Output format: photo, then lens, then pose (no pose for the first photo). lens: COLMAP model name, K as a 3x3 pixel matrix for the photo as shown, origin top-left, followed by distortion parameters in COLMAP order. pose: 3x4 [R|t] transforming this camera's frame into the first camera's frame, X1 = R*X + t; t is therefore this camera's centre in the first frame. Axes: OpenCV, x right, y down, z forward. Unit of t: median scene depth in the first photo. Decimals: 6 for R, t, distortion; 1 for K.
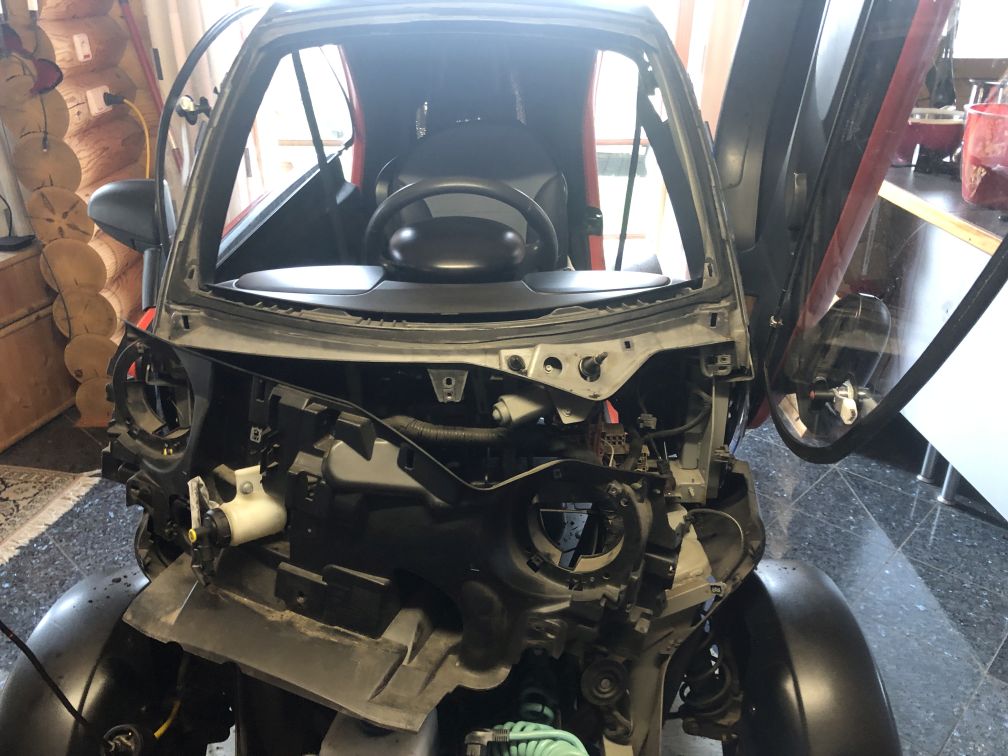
lens RADIAL K [[845.2, 0, 507.5], [0, 845.2, 376.5], [0, 0, 1]] dist [0.016131, 0.006484]
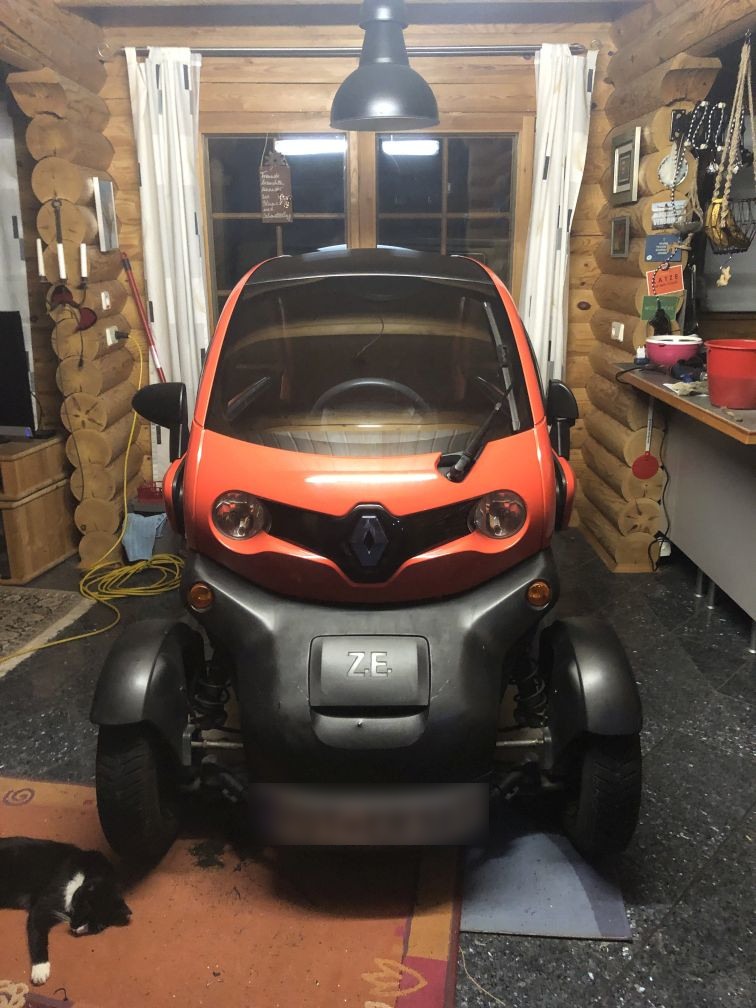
lens RADIAL K [[845.2, 0, 376.7], [0, 845.2, 504.6], [0, 0, 1]] dist [0.016131, 0.006484]
pose [[0.999904, -0.001494, -0.013775, -0.012915], [-0.000497, 0.989655, -0.143464, 0.166521], [0.013847, 0.143457, 0.989560, -0.378816]]
